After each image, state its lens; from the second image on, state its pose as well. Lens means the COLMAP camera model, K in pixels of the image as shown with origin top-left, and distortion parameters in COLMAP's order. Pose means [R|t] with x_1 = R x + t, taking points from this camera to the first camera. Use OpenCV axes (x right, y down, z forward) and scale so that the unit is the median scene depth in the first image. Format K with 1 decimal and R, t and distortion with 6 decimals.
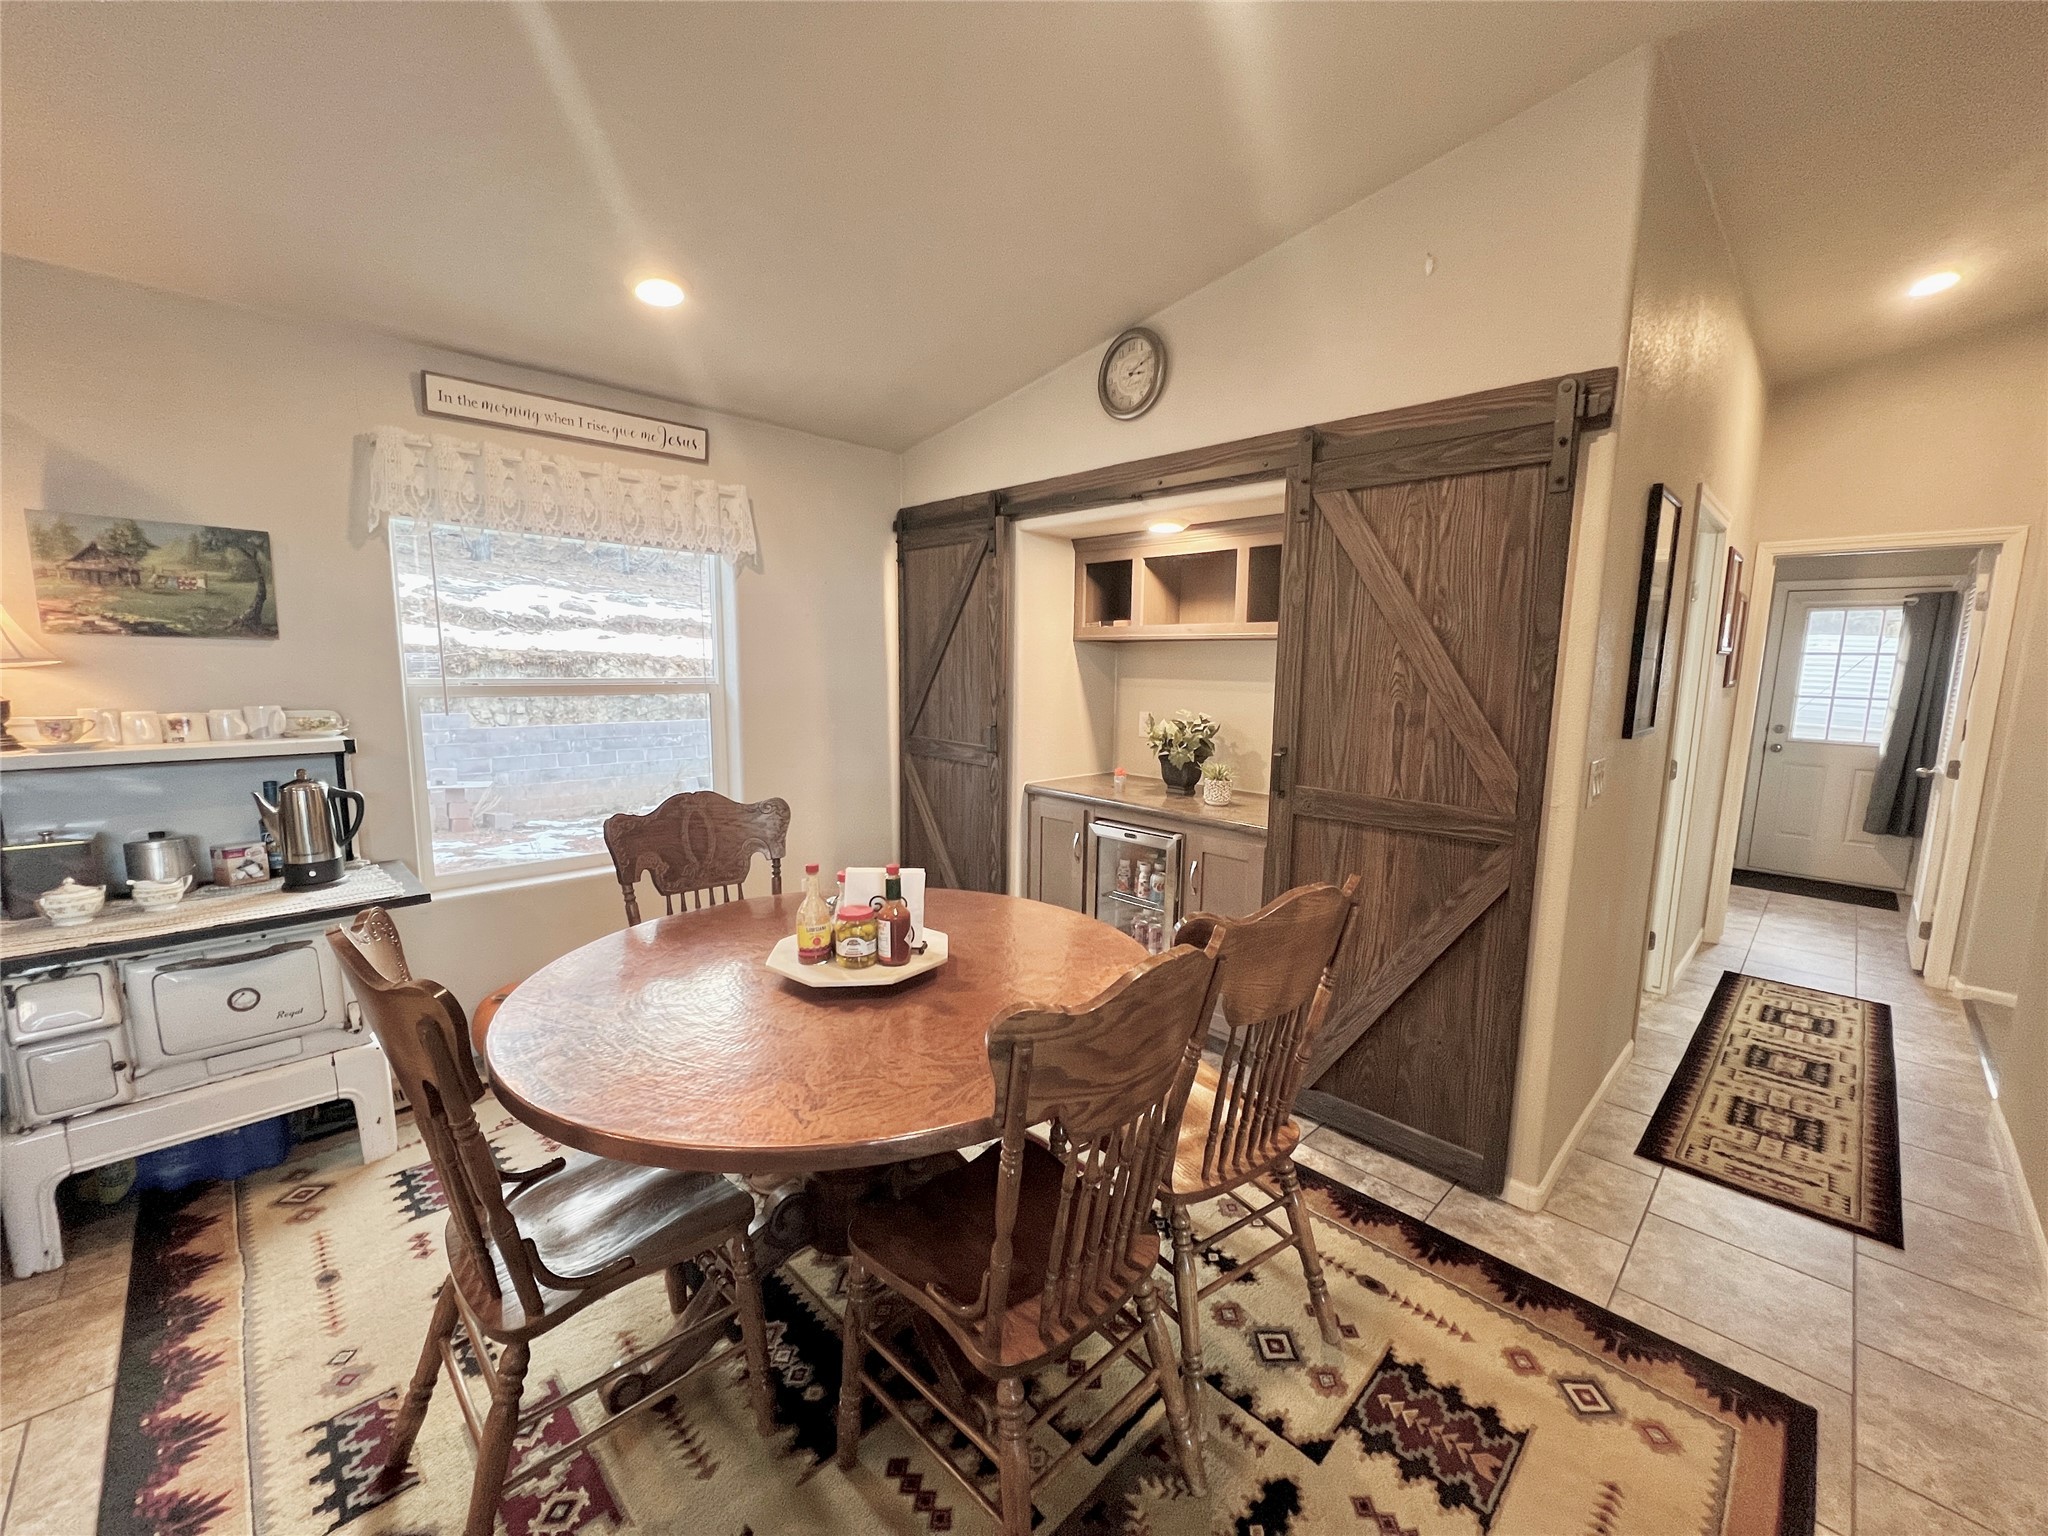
lens RADIAL K [[811.9, 0, 1024.0], [0, 811.9, 768.0], [0, 0, 1]] dist [0.000349, -0.000129]
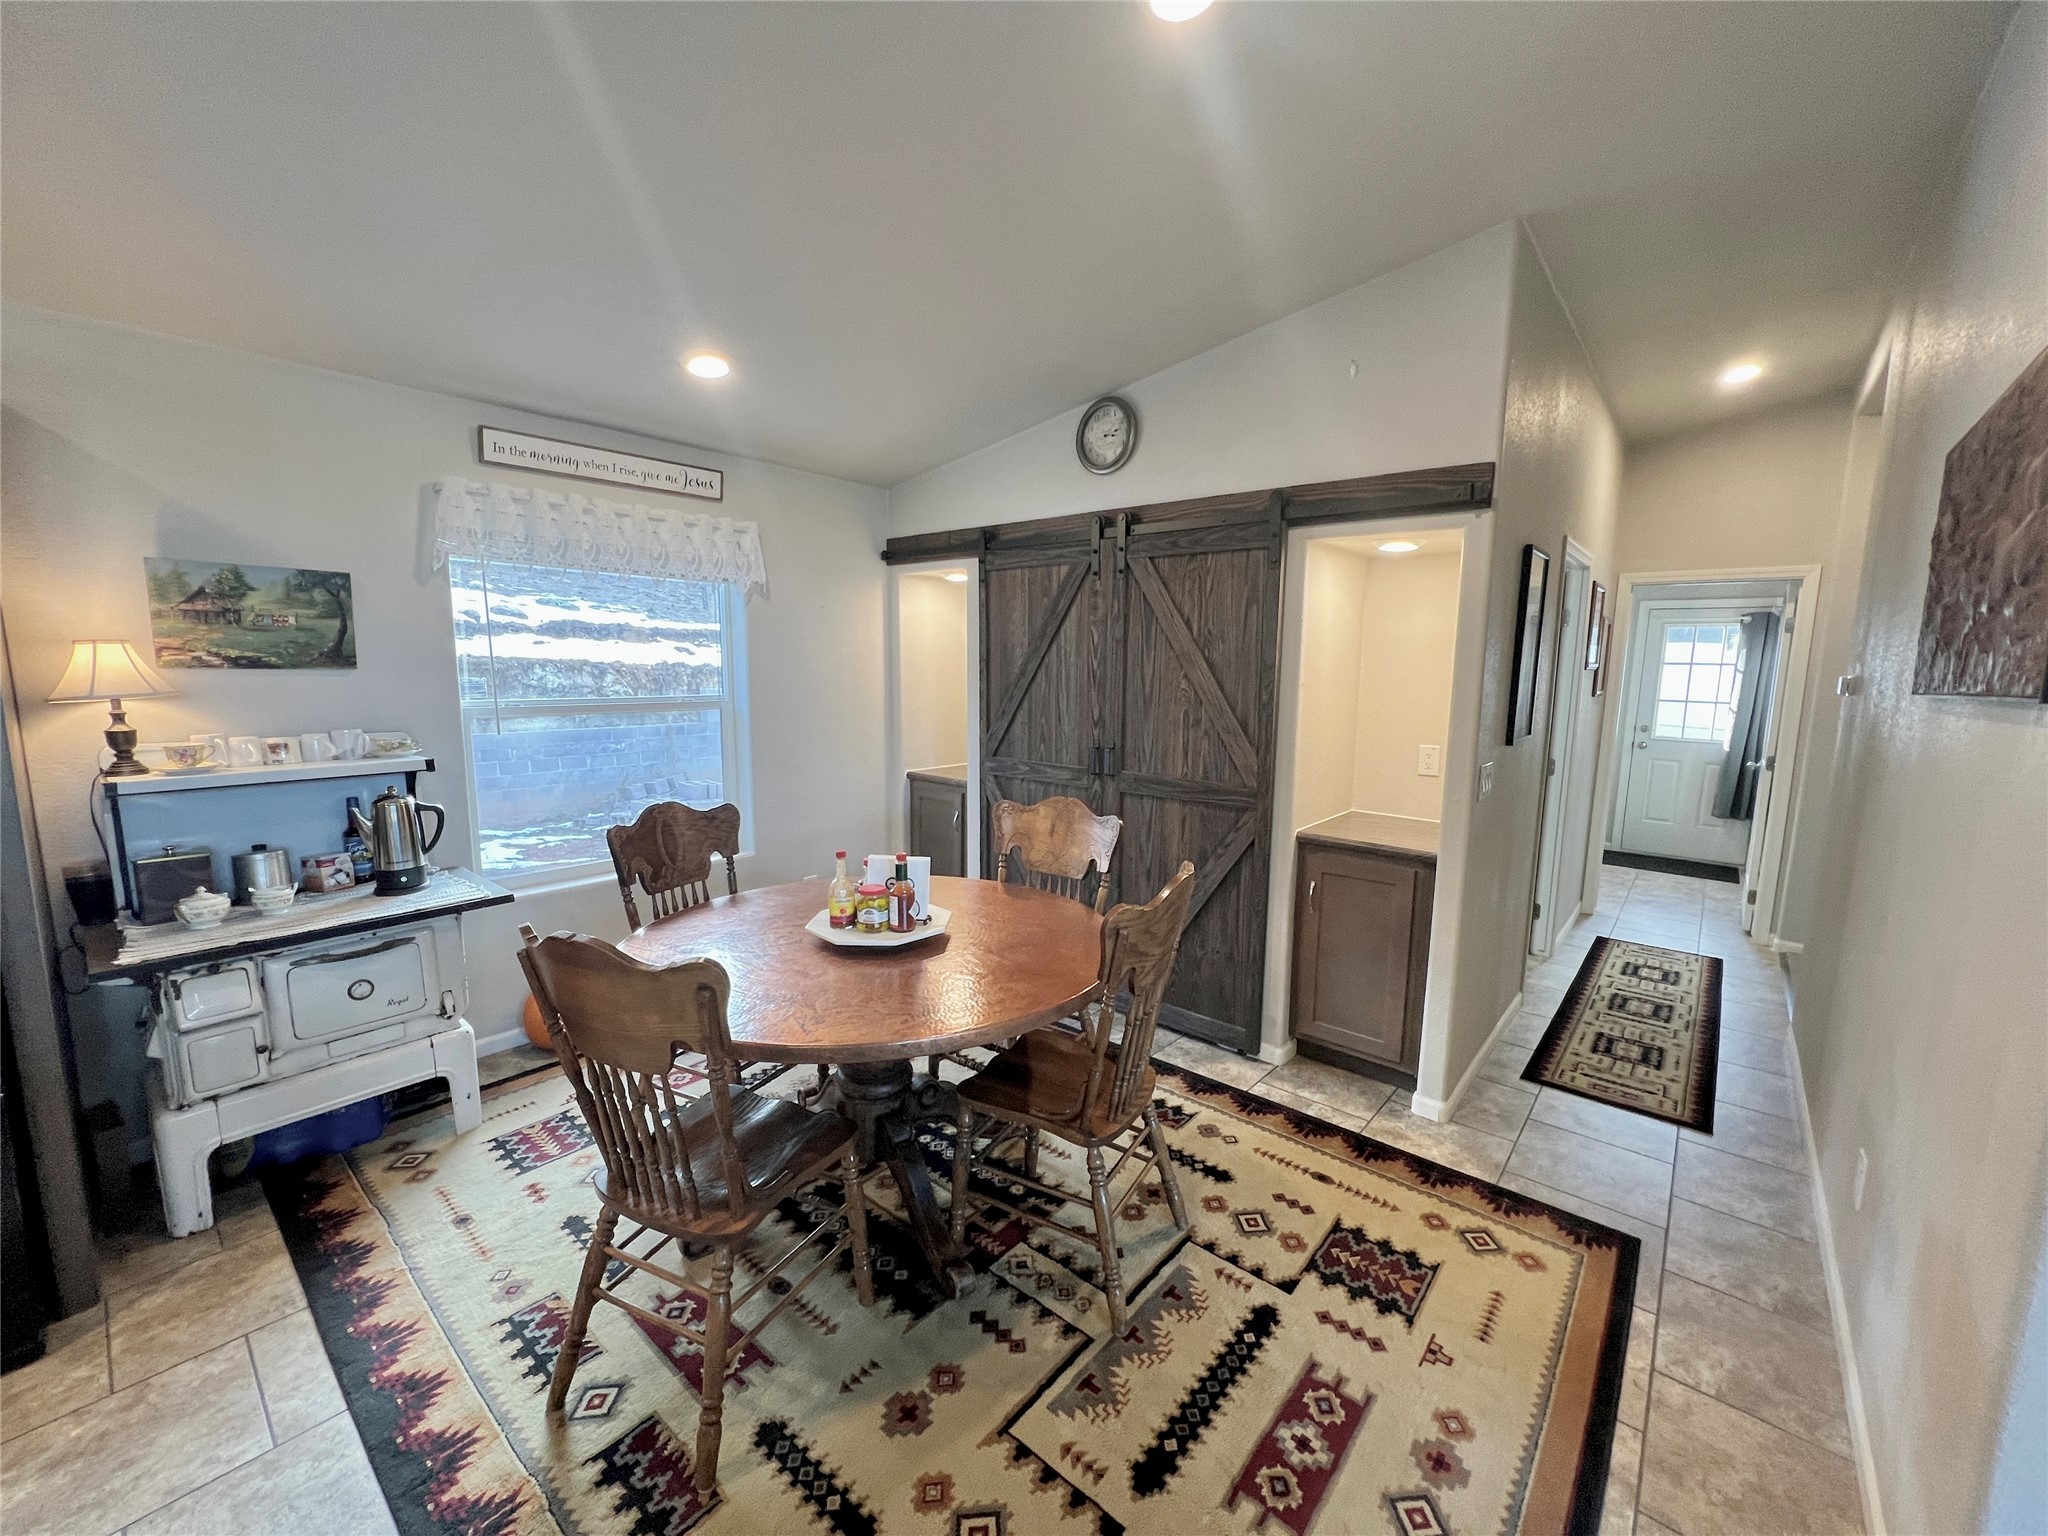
lens RADIAL K [[813.8, 0, 1024.0], [0, 813.8, 768.0], [0, 0, 1]] dist [0.000918, 0.000092]
pose [[0.996397, -0.013581, 0.083714, -0.113143], [0.013576, 0.999908, 0.000624, -0.012826], [-0.083715, 0.000515, 0.996490, -0.195175]]
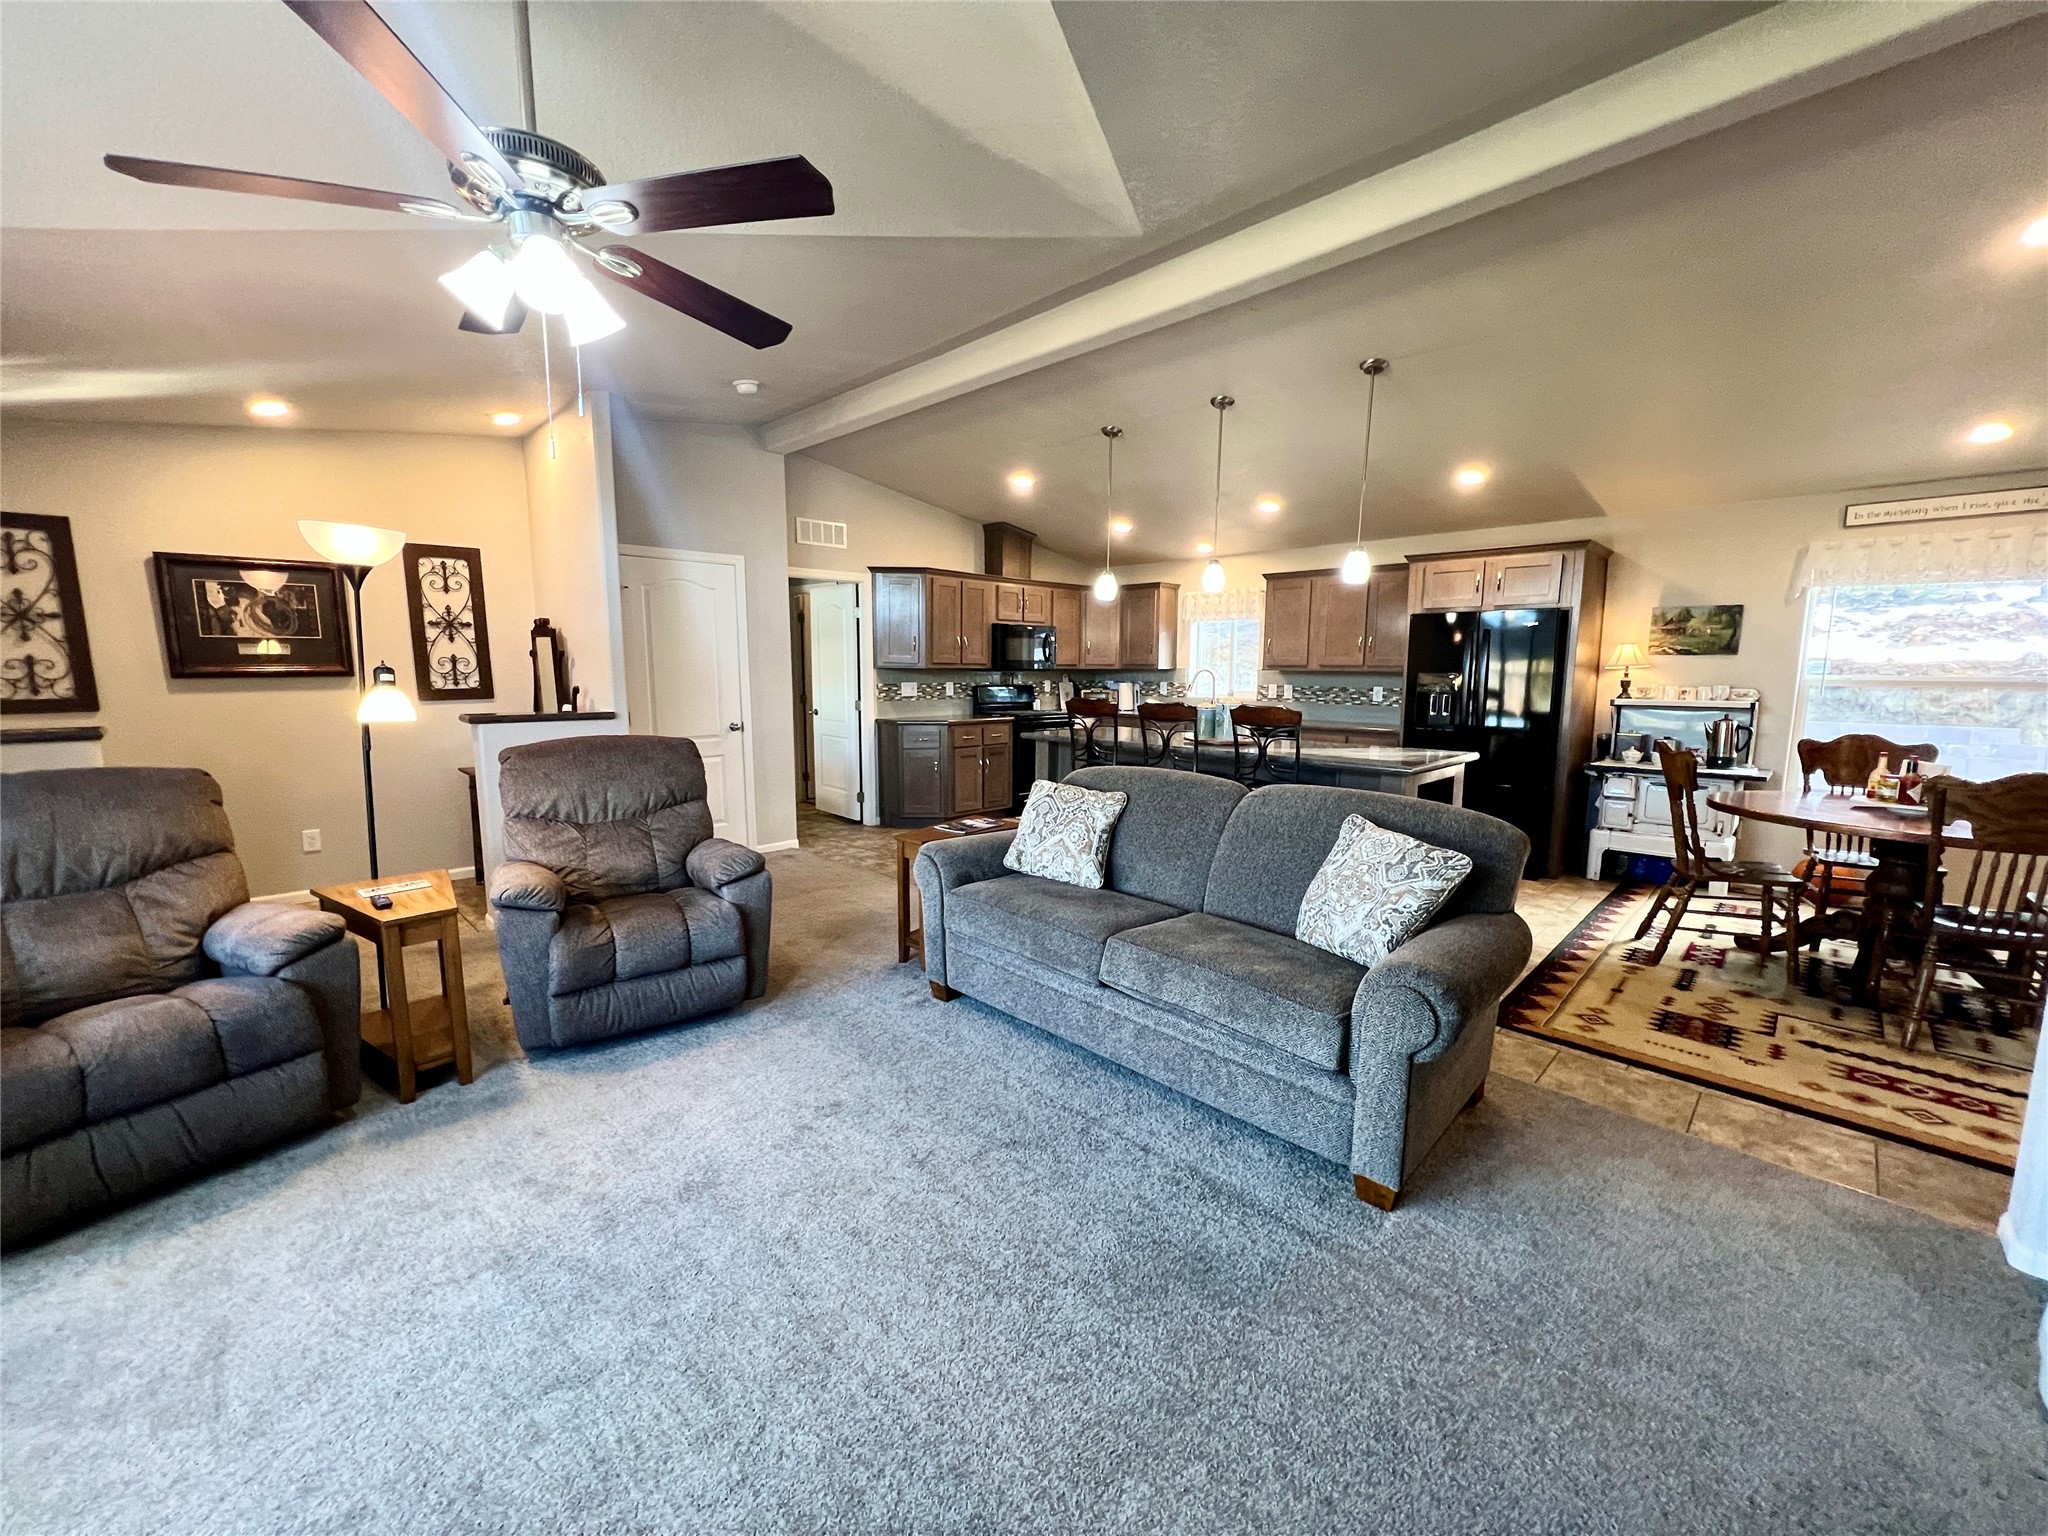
lens RADIAL K [[811.9, 0, 1024.0], [0, 811.9, 768.0], [0, 0, 1]] dist [0.000349, -0.000129]
pose [[-0.002349, 0.110772, -0.993843, 1.293658], [-0.136718, 0.984478, 0.110052, 0.161460], [0.990607, 0.136135, 0.012832, -0.875179]]
